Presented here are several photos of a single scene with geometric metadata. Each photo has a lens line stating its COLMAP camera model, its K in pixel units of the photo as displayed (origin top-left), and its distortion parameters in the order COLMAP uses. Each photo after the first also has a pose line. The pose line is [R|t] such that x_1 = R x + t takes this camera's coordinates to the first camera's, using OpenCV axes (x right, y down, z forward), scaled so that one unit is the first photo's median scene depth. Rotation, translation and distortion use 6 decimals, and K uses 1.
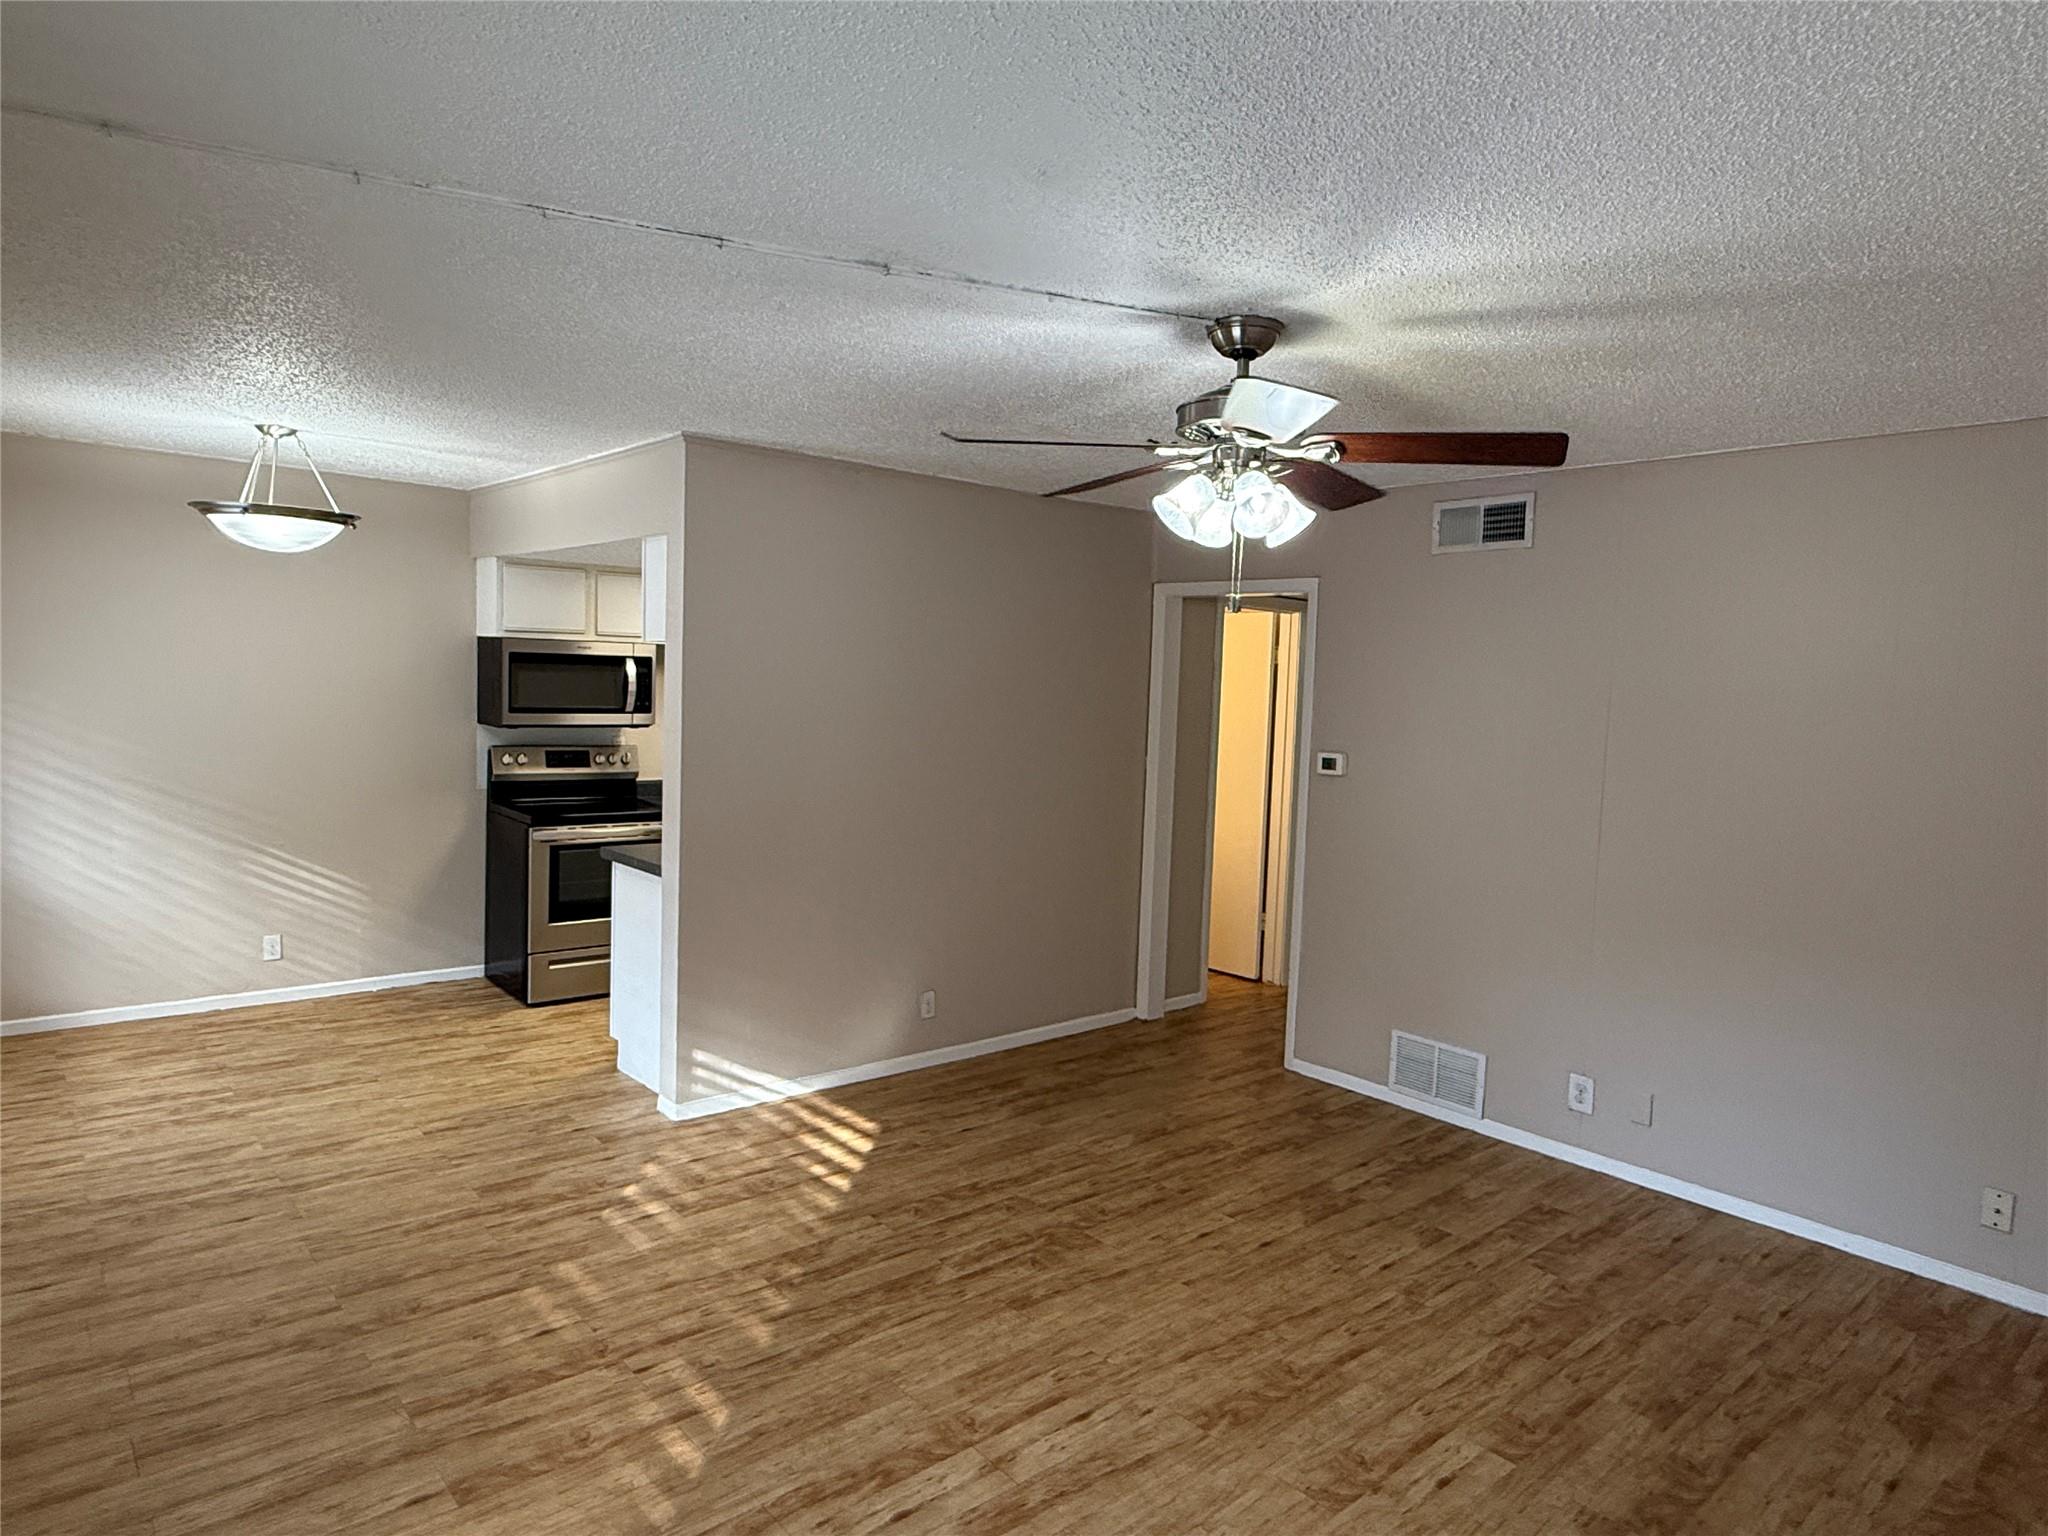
lens RADIAL K [[1217.6, 0, 1023.2], [0, 1217.6, 764.3], [0, 0, 1]] dist [0.007690, -0.004195]
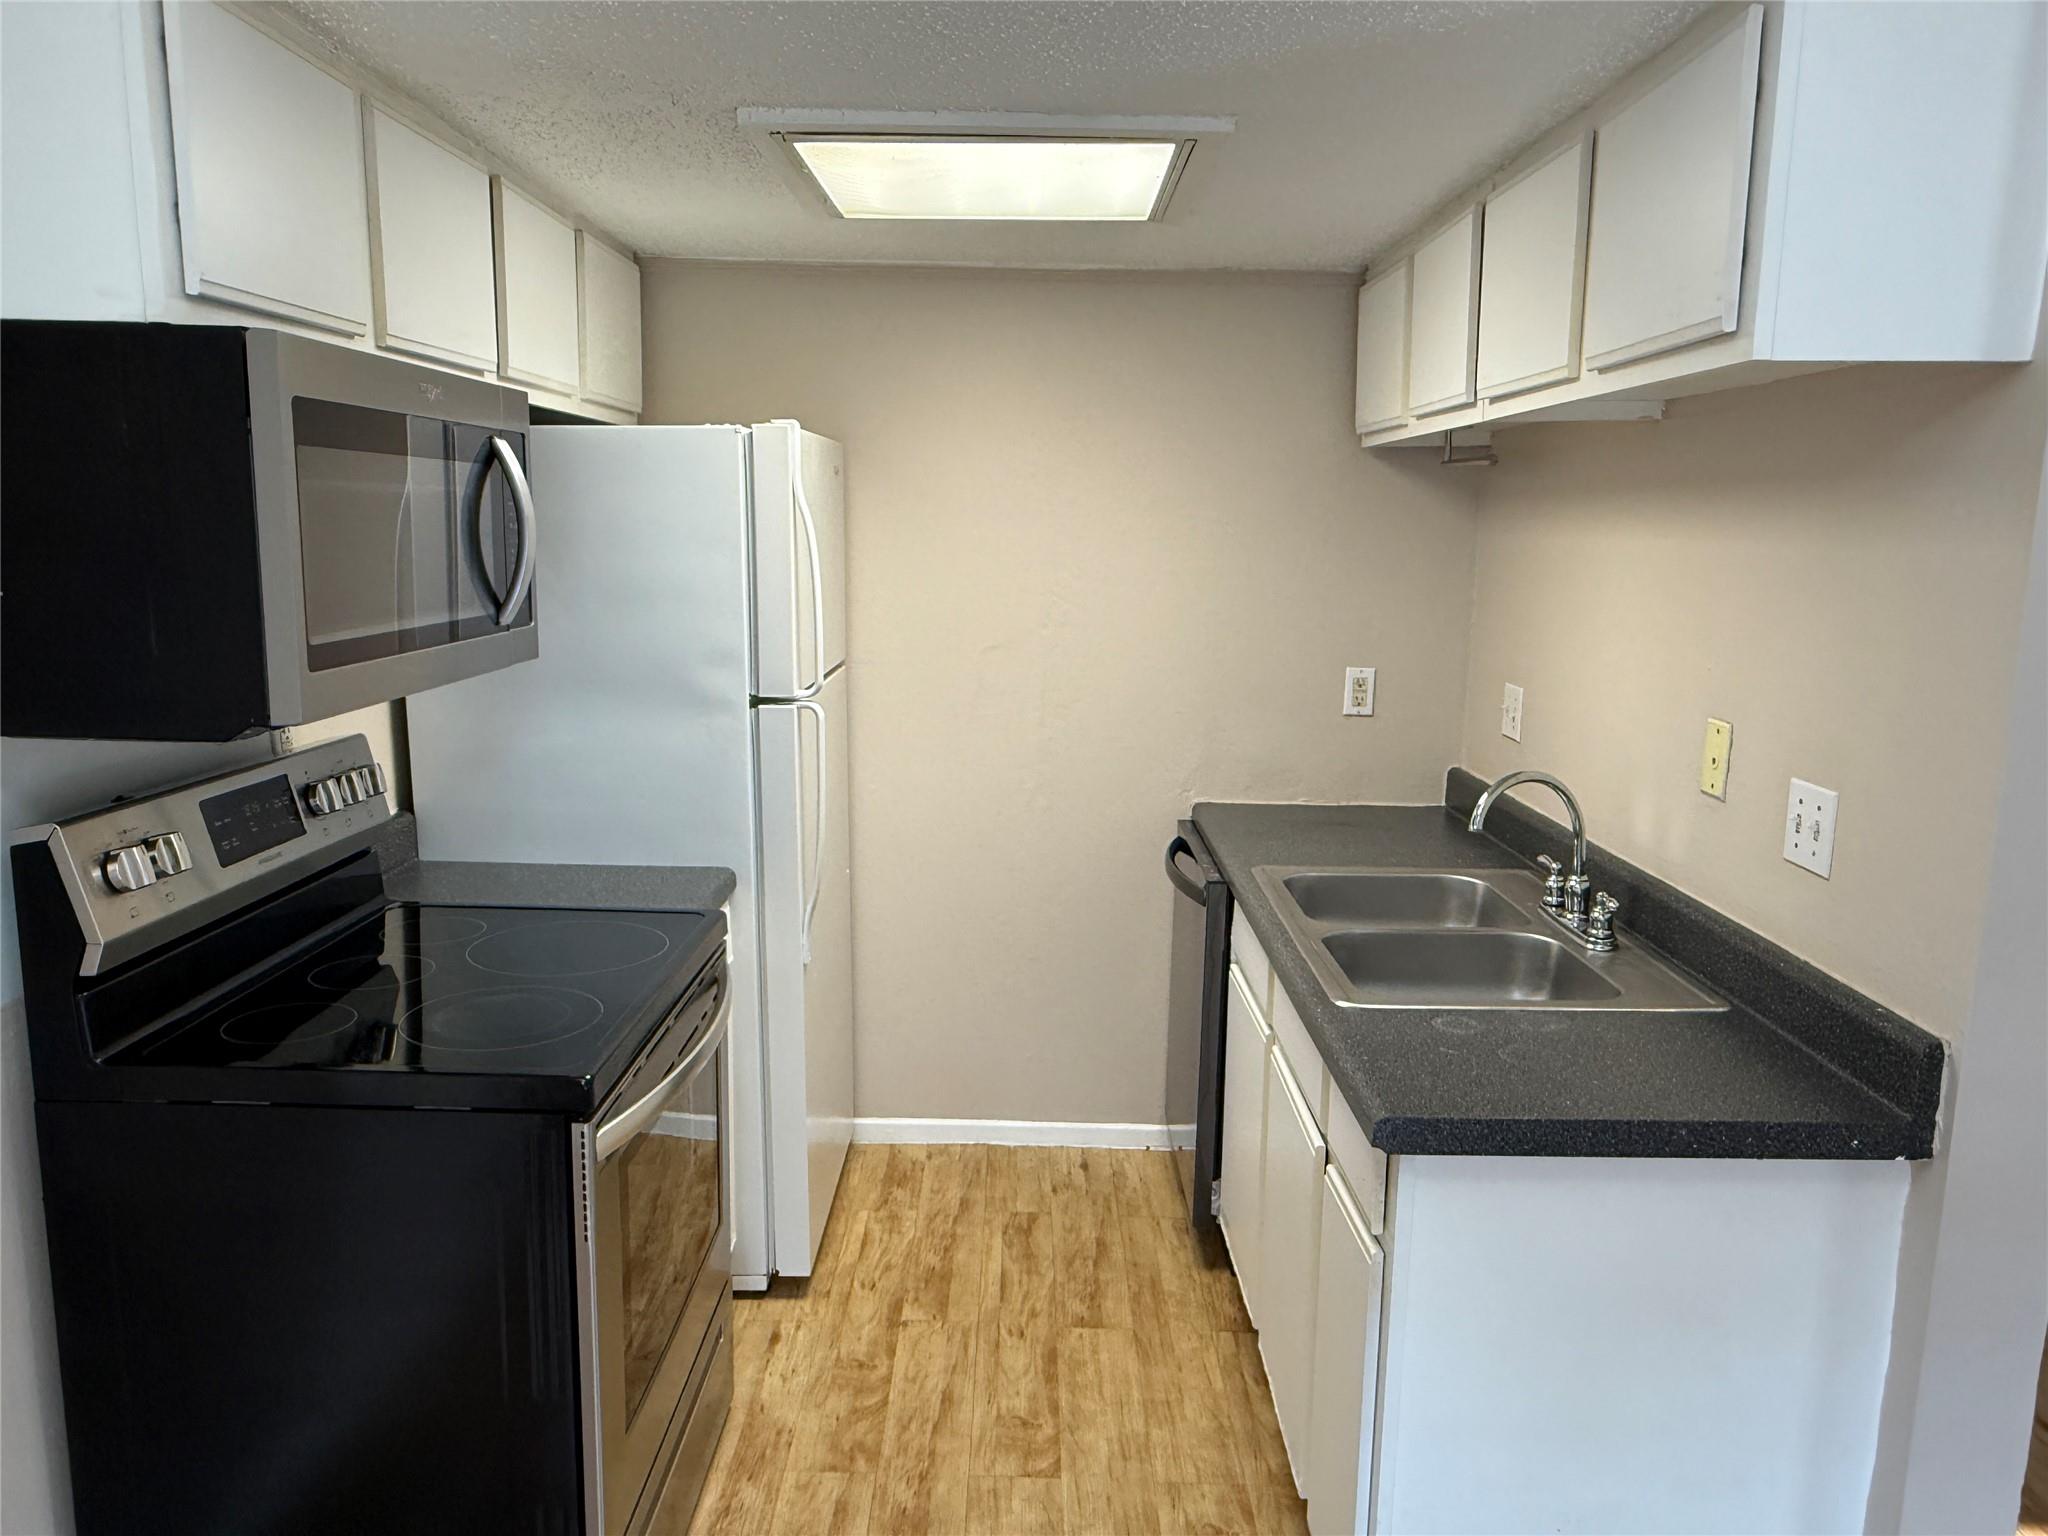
lens RADIAL K [[1436.7, 0, 1024.0], [0, 1436.7, 769.8], [0, 0, 1]] dist [0.010286, -0.000661]
pose [[0.660998, -0.155633, 0.734071, -0.692466], [0.065933, 0.986518, 0.149785, -0.071642], [-0.747485, -0.050608, 0.662348, 0.934637]]
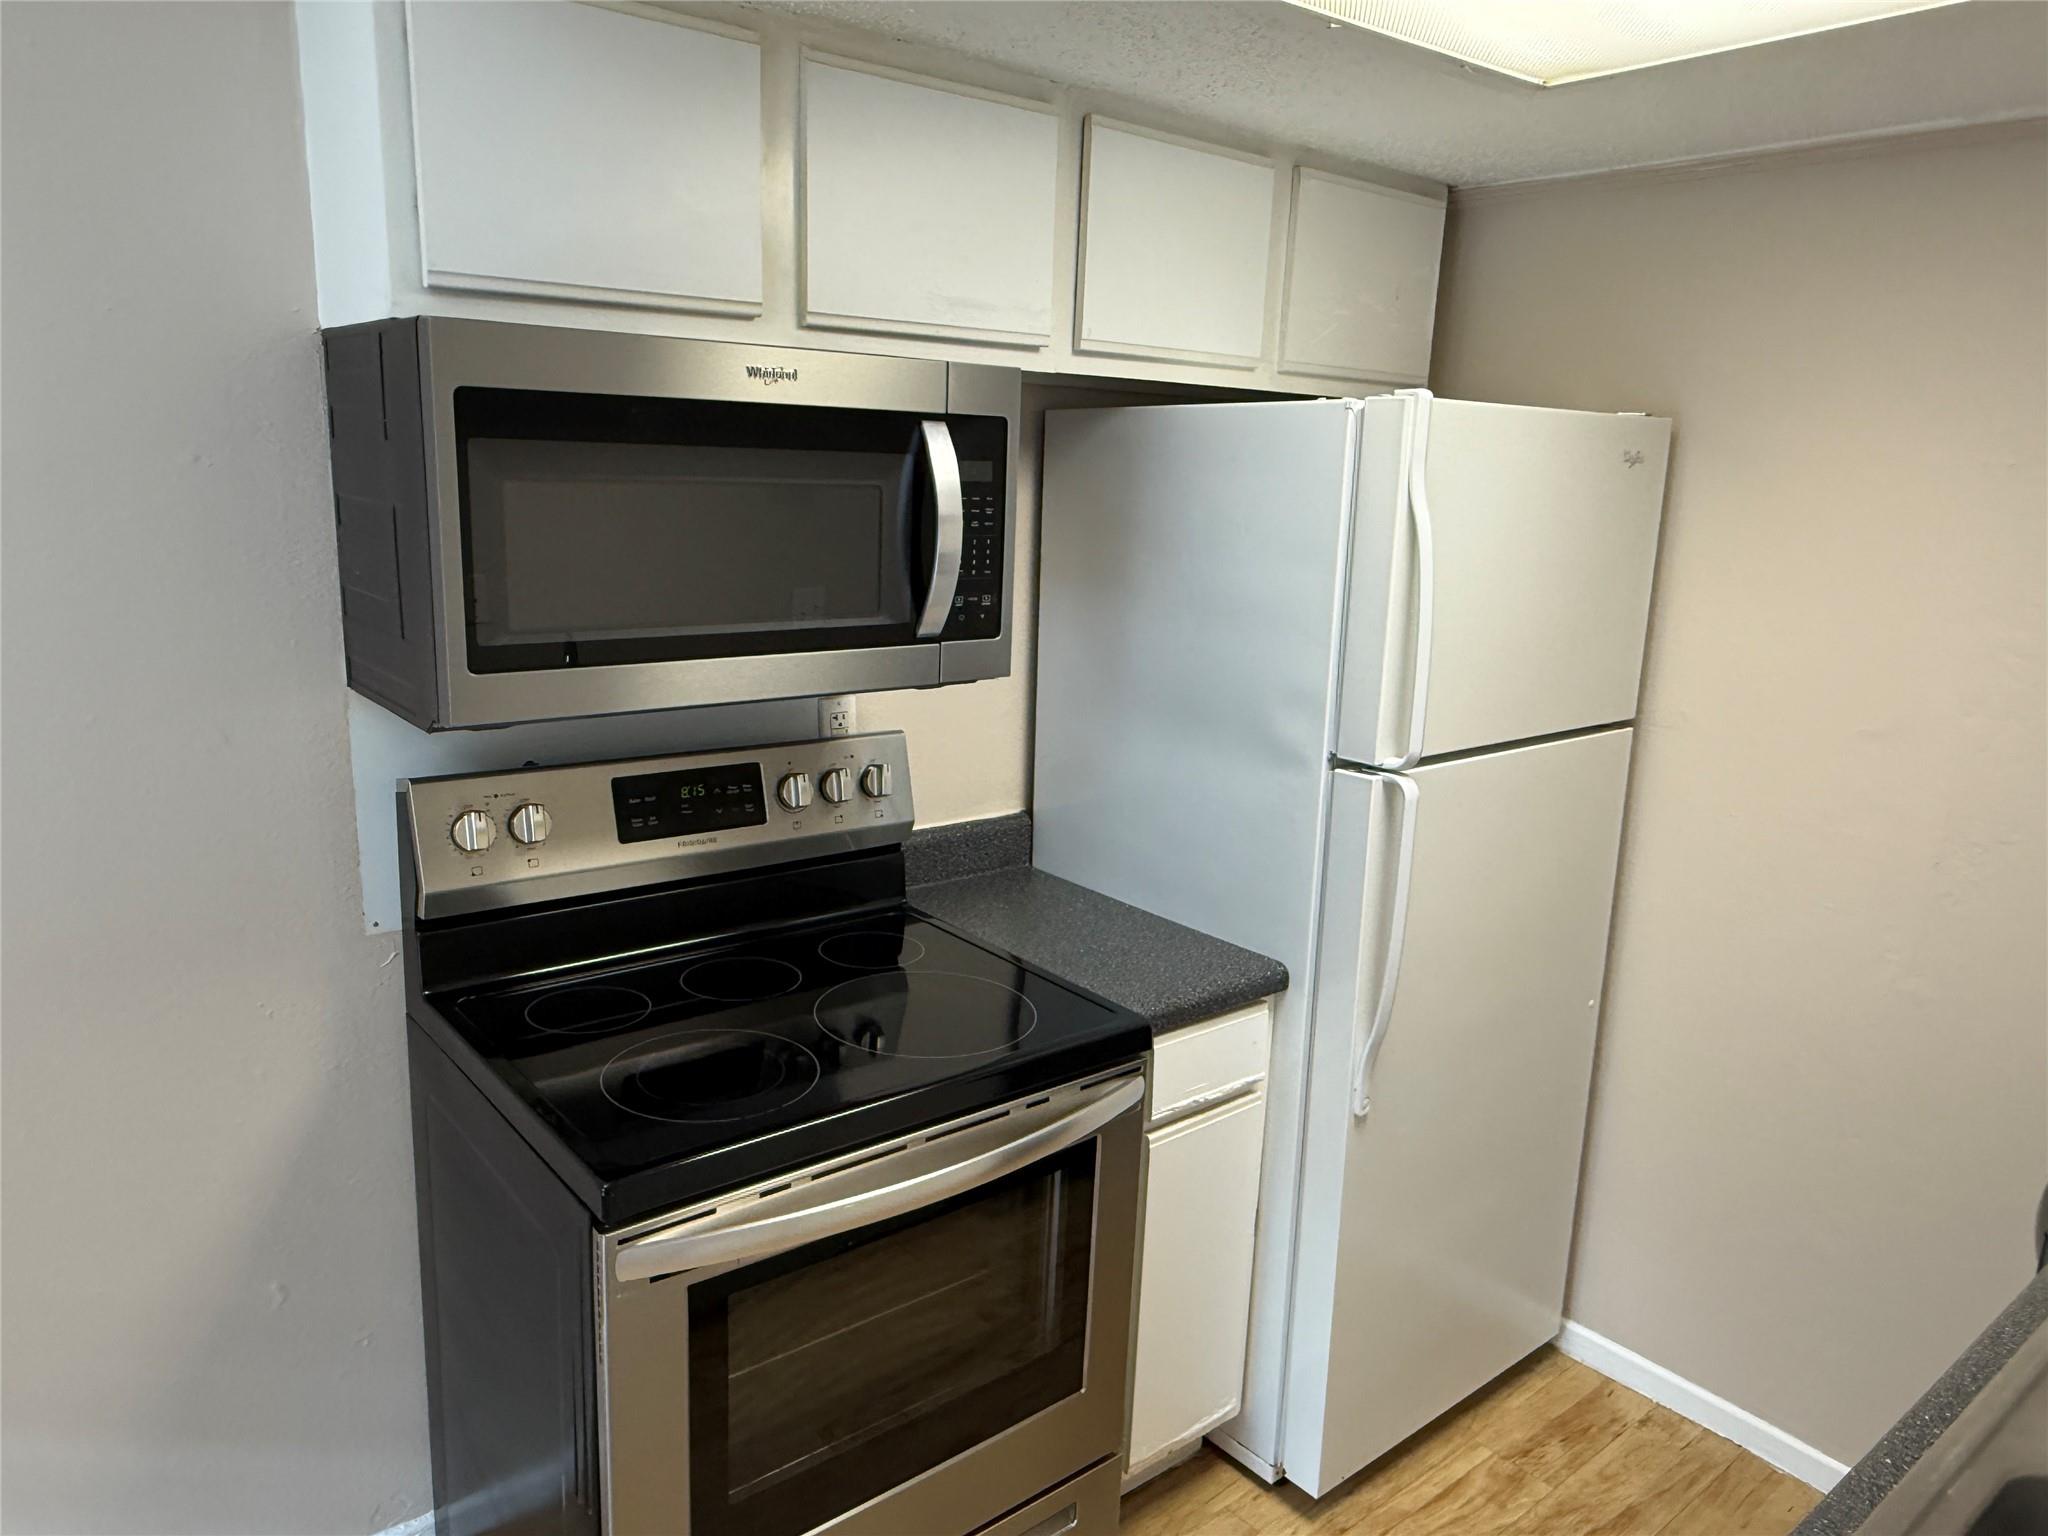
lens RADIAL K [[1386.9, 0, 1011.3], [0, 1386.9, 772.2], [0, 0, 1]] dist [0.004350, -0.002274]
pose [[0.999520, 0.003490, -0.030770, -0.410286], [0.000963, 0.989645, 0.143531, -0.077743], [0.030953, -0.143492, 0.989167, 0.976377]]
